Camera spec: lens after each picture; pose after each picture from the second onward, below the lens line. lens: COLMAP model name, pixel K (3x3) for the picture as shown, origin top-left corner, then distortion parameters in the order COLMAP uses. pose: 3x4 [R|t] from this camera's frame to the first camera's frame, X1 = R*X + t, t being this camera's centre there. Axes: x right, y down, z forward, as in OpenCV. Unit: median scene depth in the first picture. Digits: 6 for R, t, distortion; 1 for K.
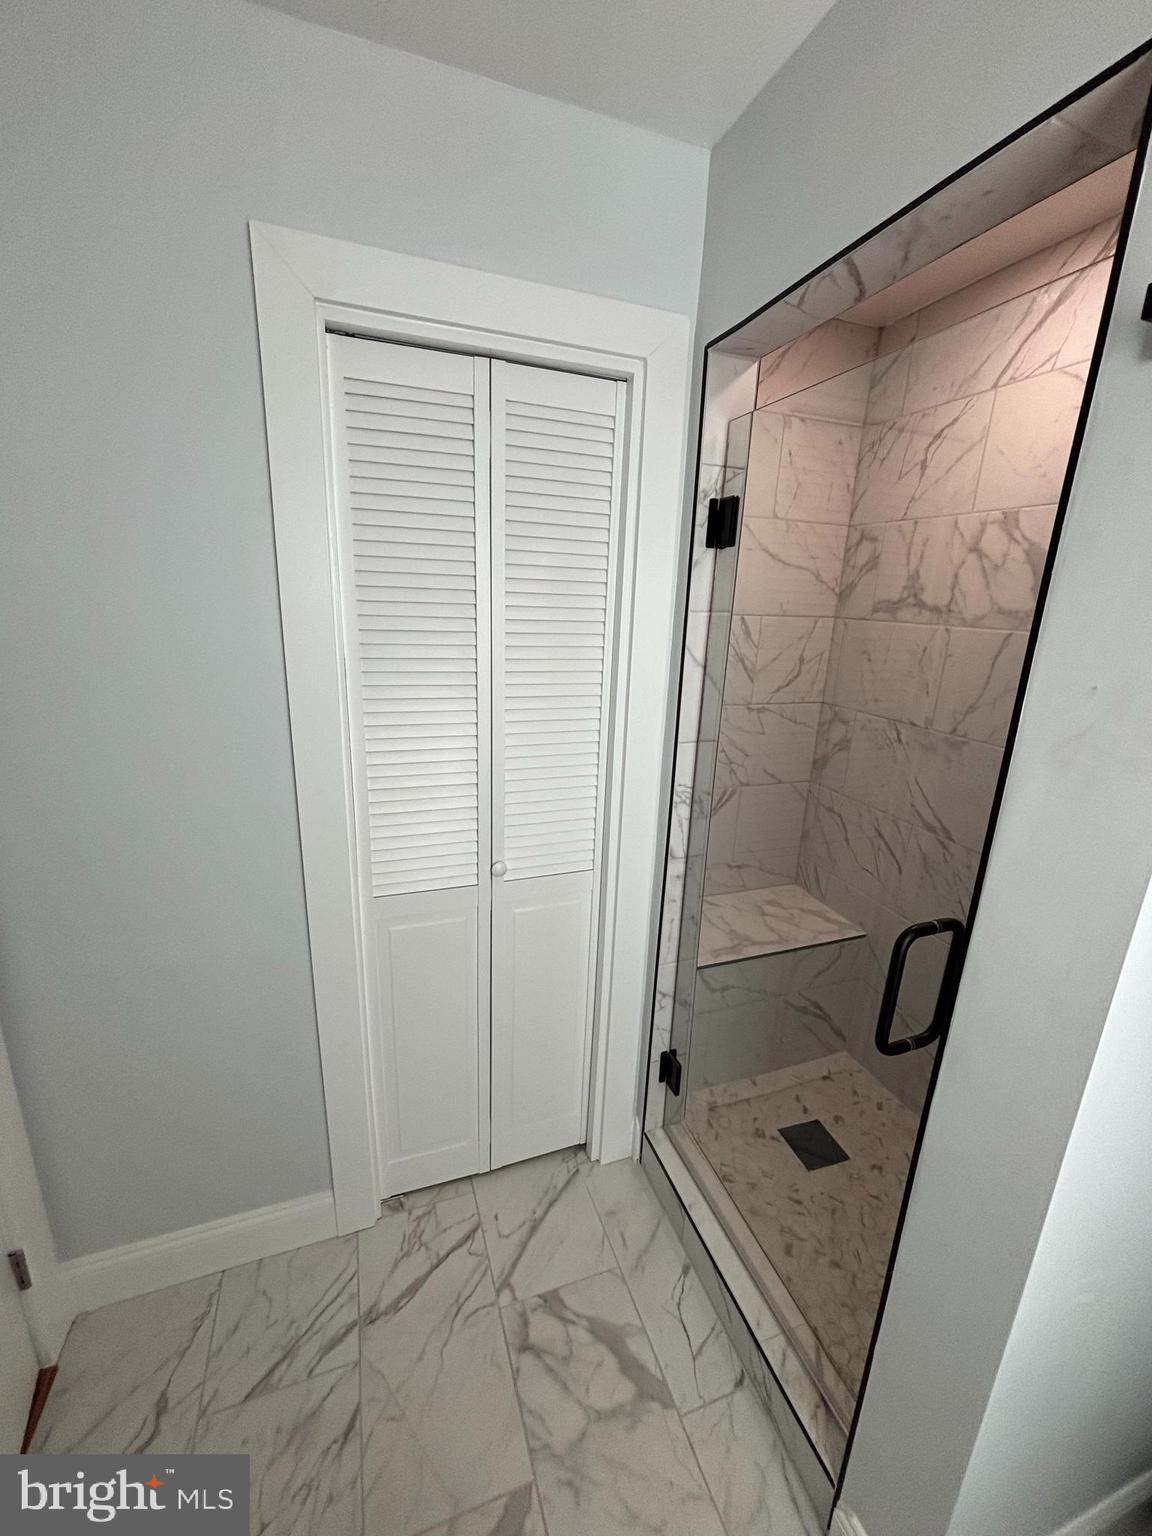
lens RADIAL K [[622.8, 0, 578.6], [0, 622.8, 769.5], [0, 0, 1]] dist [0.000775, 0.001584]
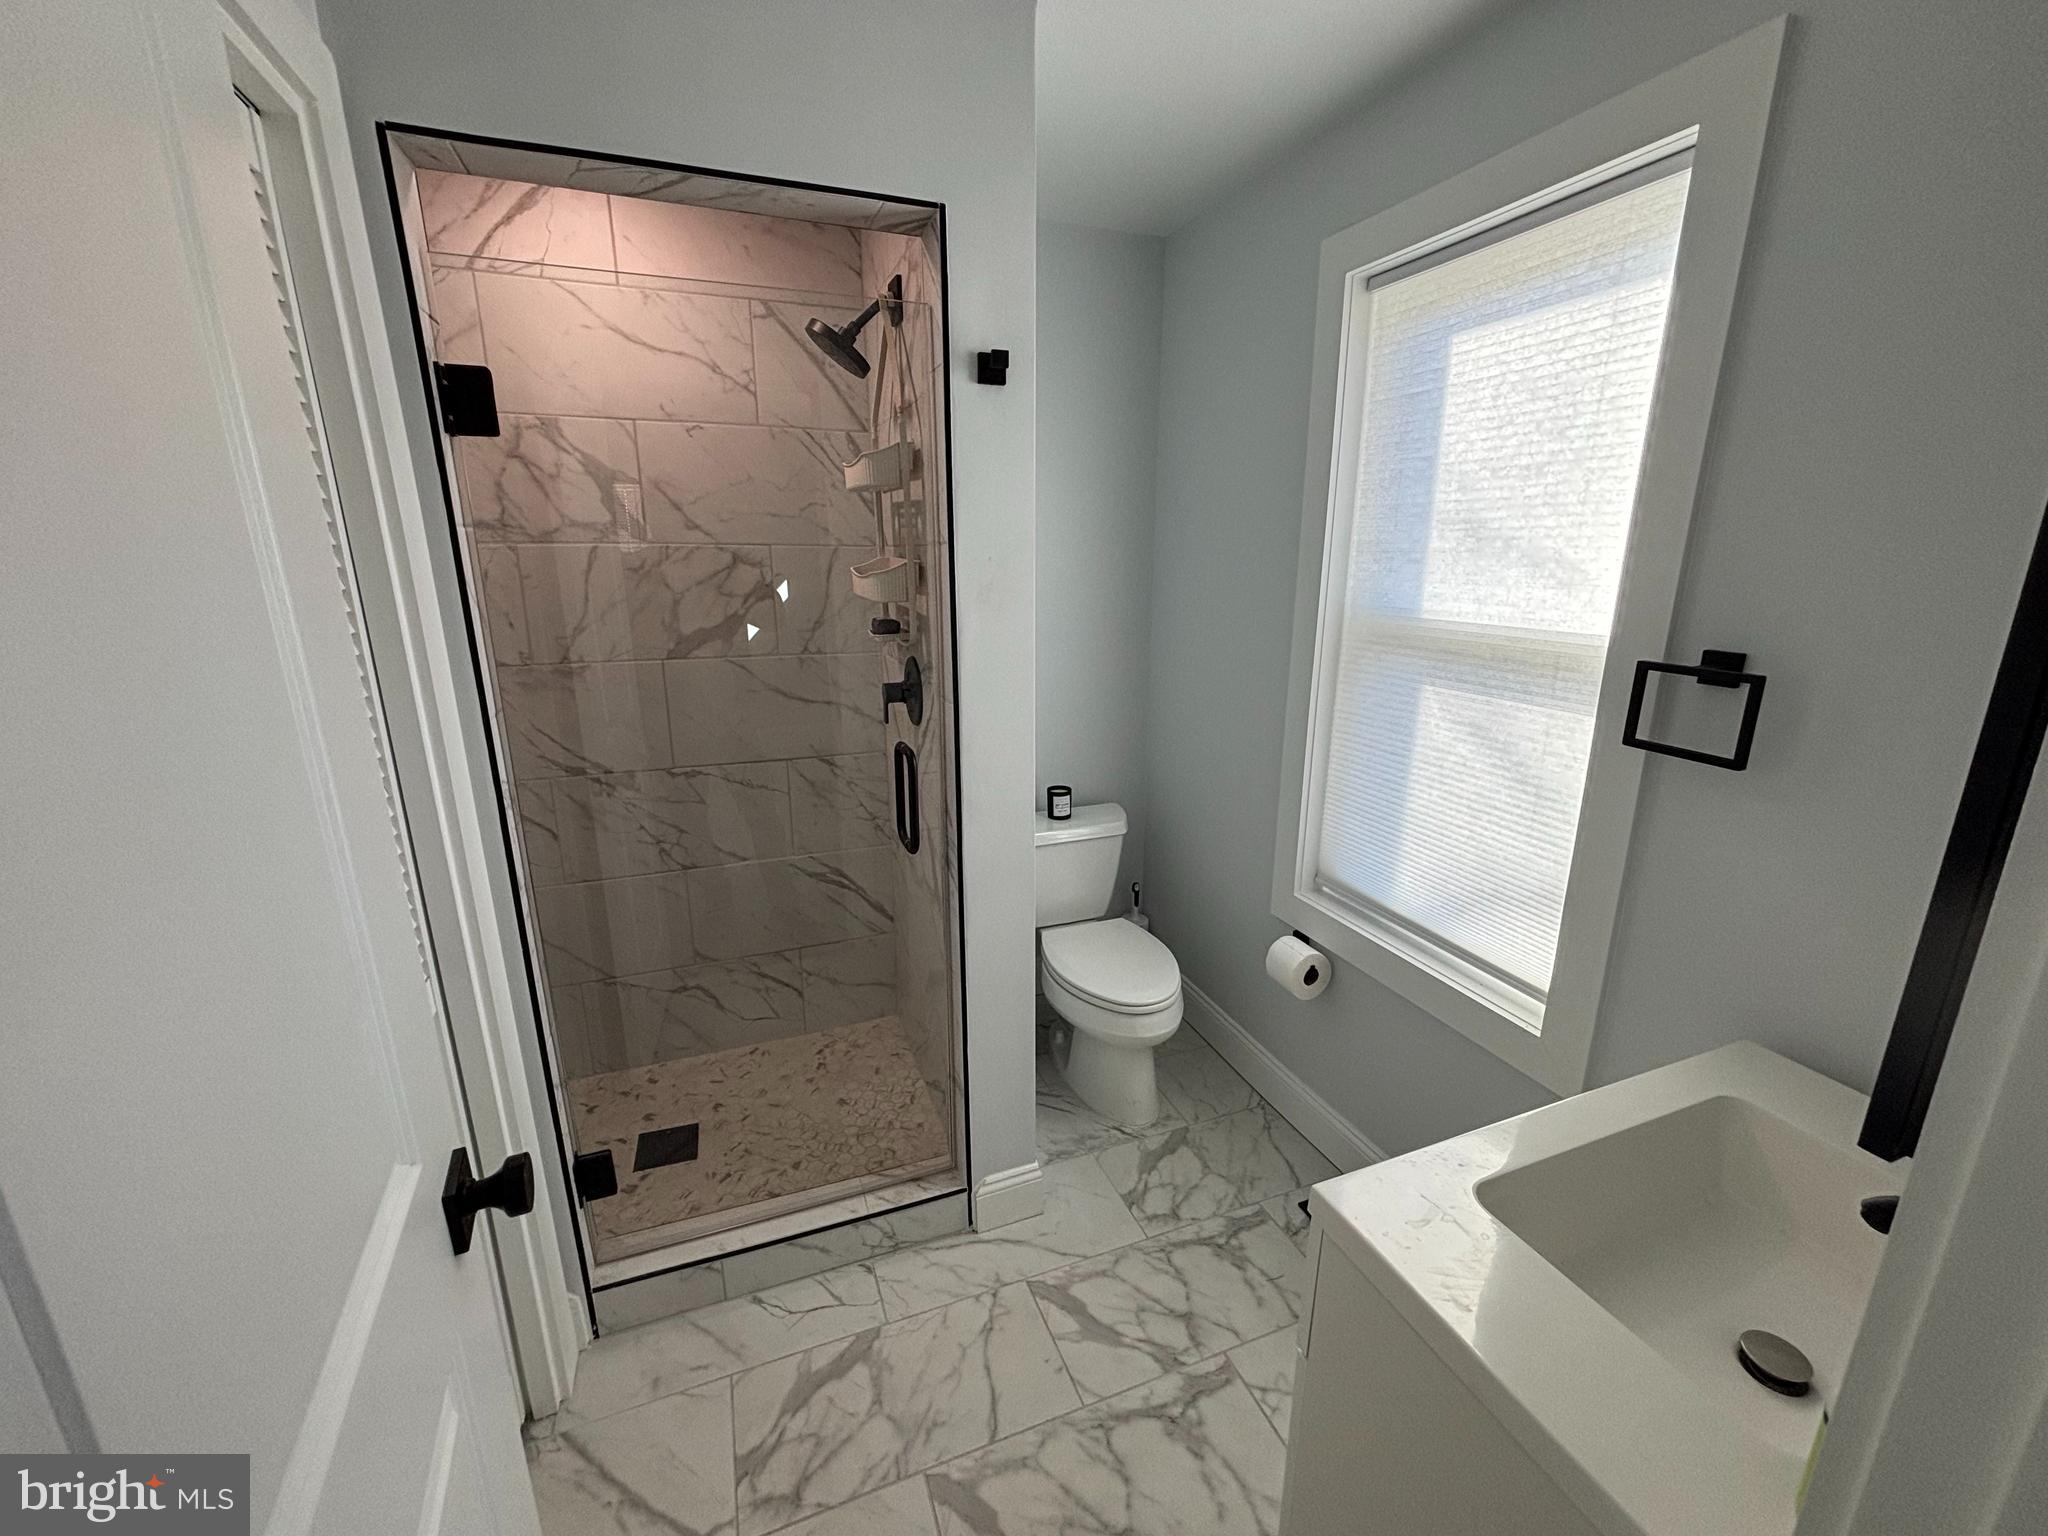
lens RADIAL K [[830.3, 0, 1028.0], [0, 830.3, 766.5], [0, 0, 1]] dist [0.000775, 0.001584]
pose [[-0.024720, -0.293192, 0.955734, -0.767523], [0.272752, 0.917777, 0.288603, -0.104243], [-0.961767, 0.267812, 0.057281, 0.410802]]
